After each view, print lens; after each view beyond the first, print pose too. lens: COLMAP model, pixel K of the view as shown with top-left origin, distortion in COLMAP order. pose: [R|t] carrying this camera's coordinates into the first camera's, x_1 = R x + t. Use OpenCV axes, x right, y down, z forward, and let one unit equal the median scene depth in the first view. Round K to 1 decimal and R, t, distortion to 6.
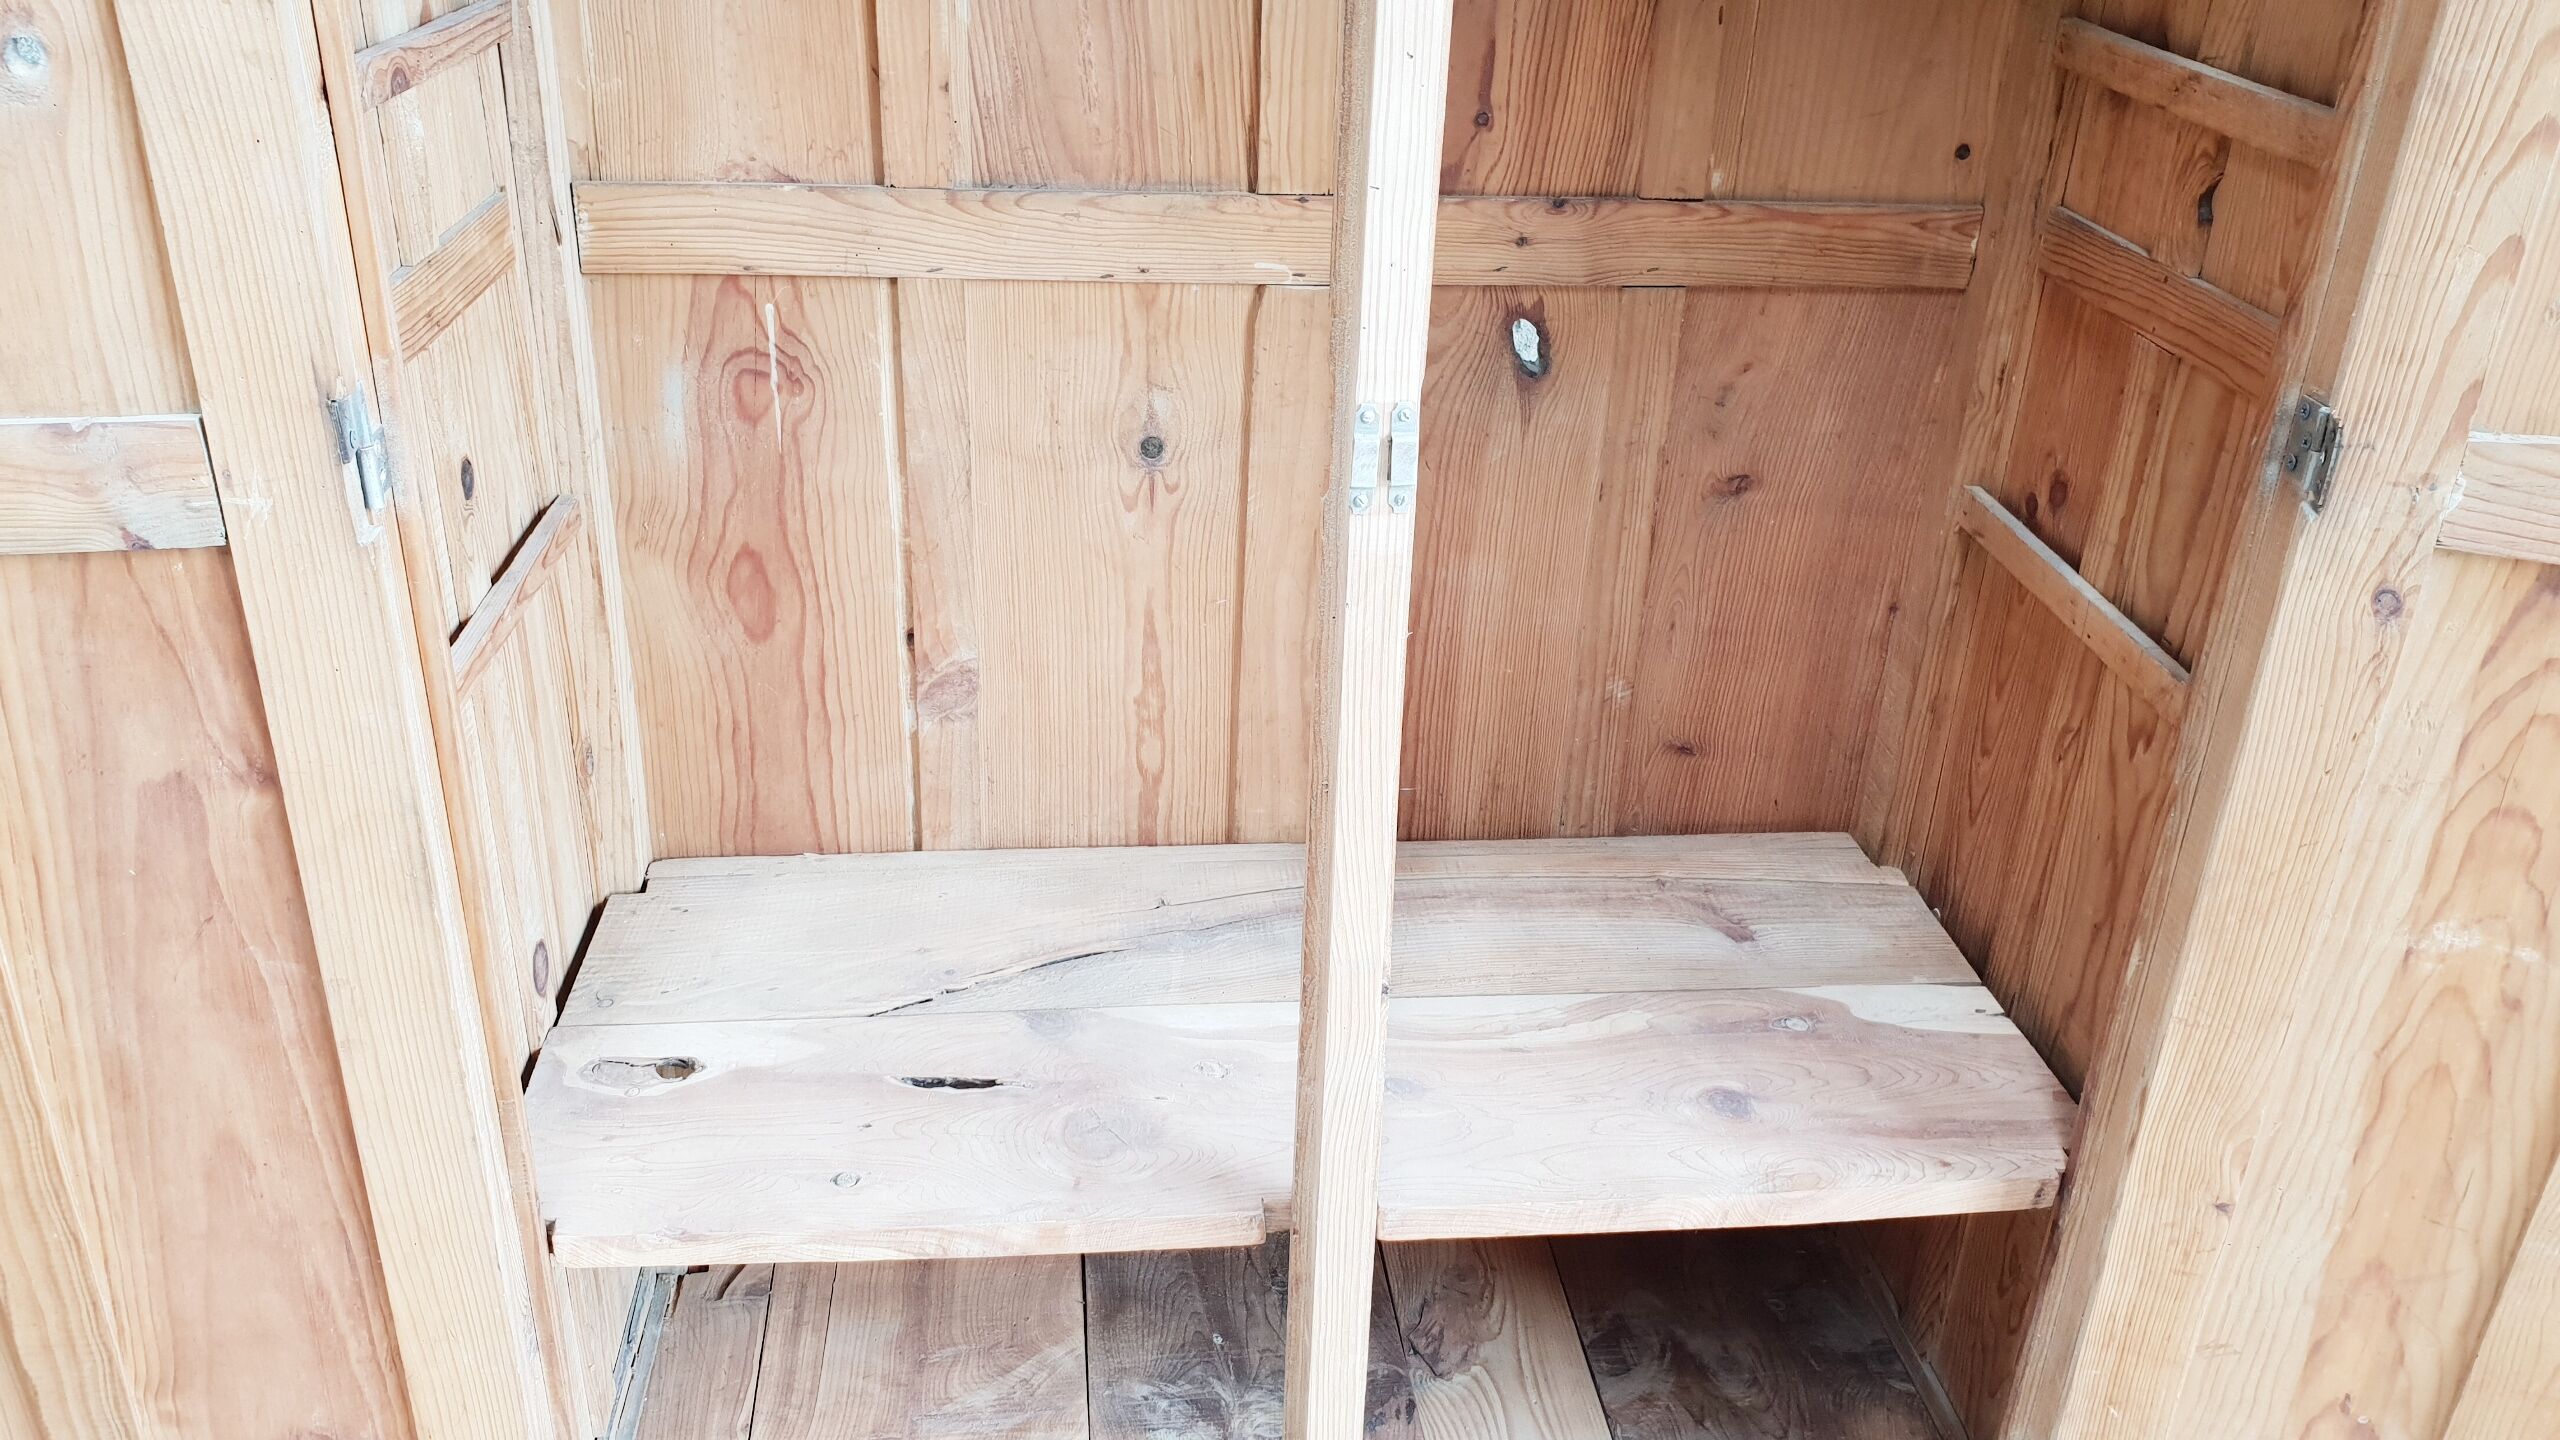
lens RADIAL K [[2012.5, 0, 1277.3], [0, 2012.5, 678.7], [0, 0, 1]] dist [-0.010785, 0.035428]
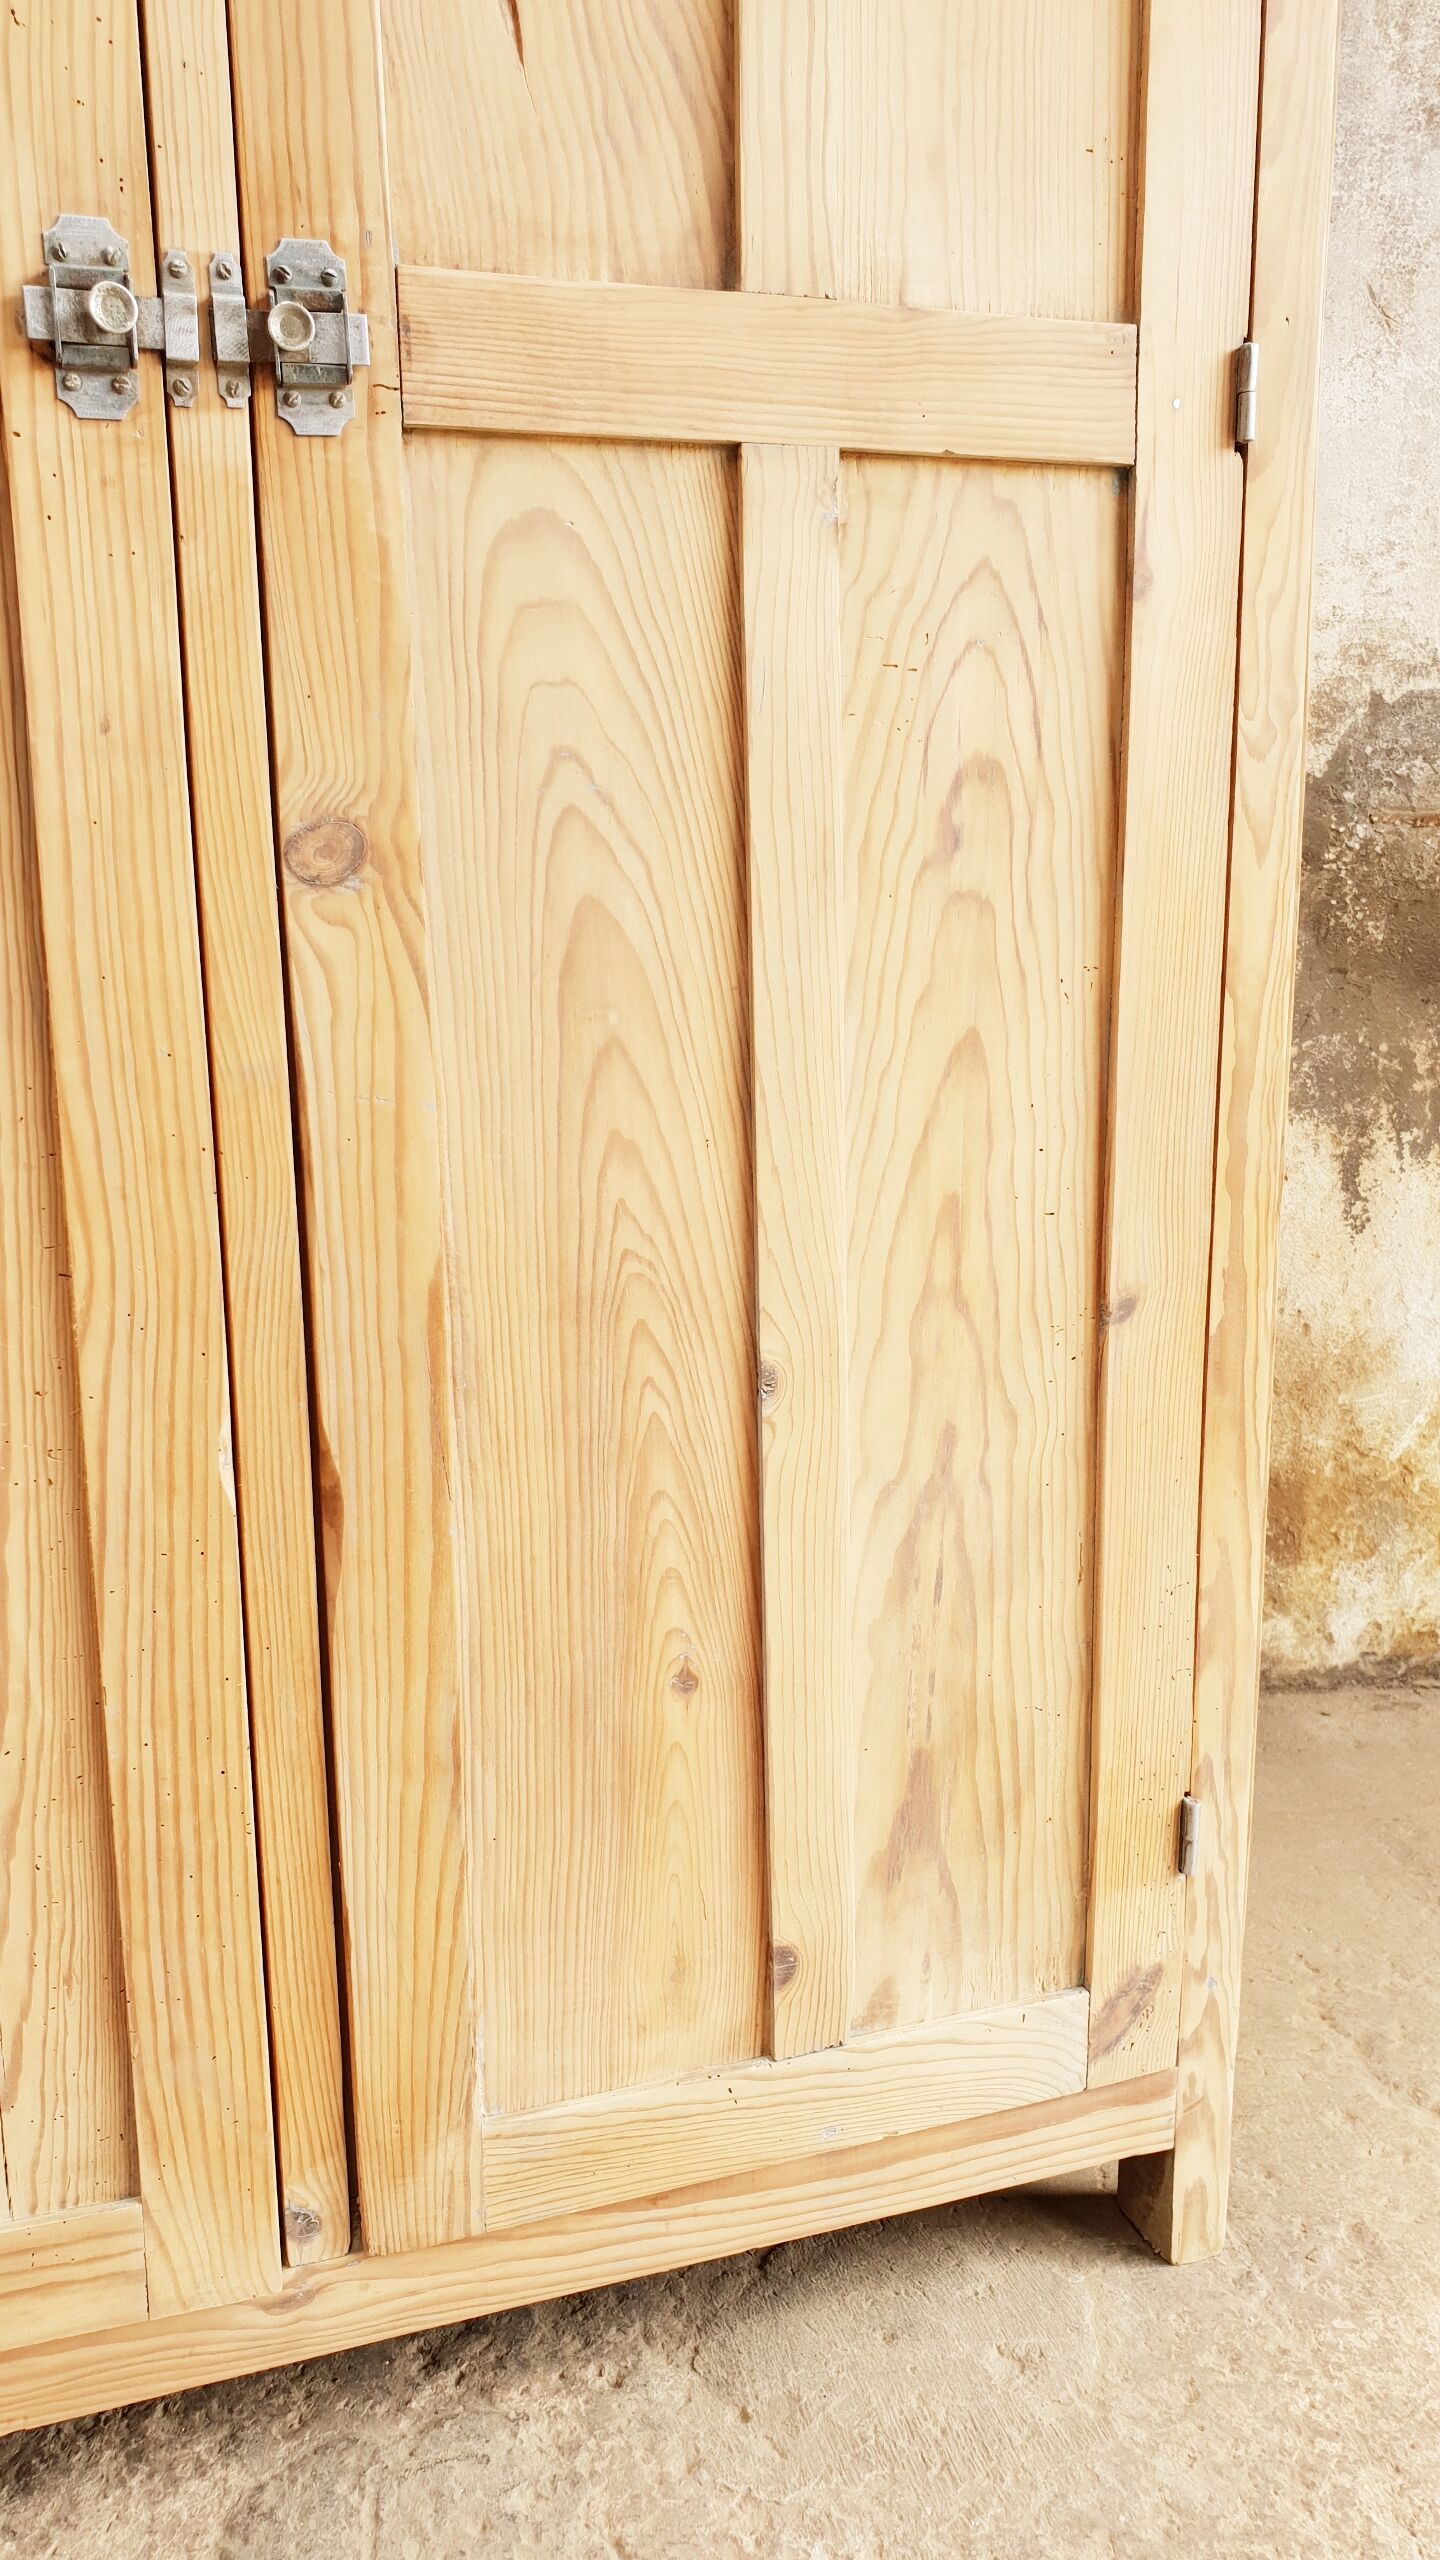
lens RADIAL K [[2012.5, 0, 754.7], [0, 2012.5, 1288.3], [0, 0, 1]] dist [-0.010785, 0.035428]
pose [[0.971805, -0.082041, 0.221051, 0.039812], [0.134643, 0.962716, -0.234626, 0.346334], [-0.193560, 0.257774, 0.946619, 0.188732]]
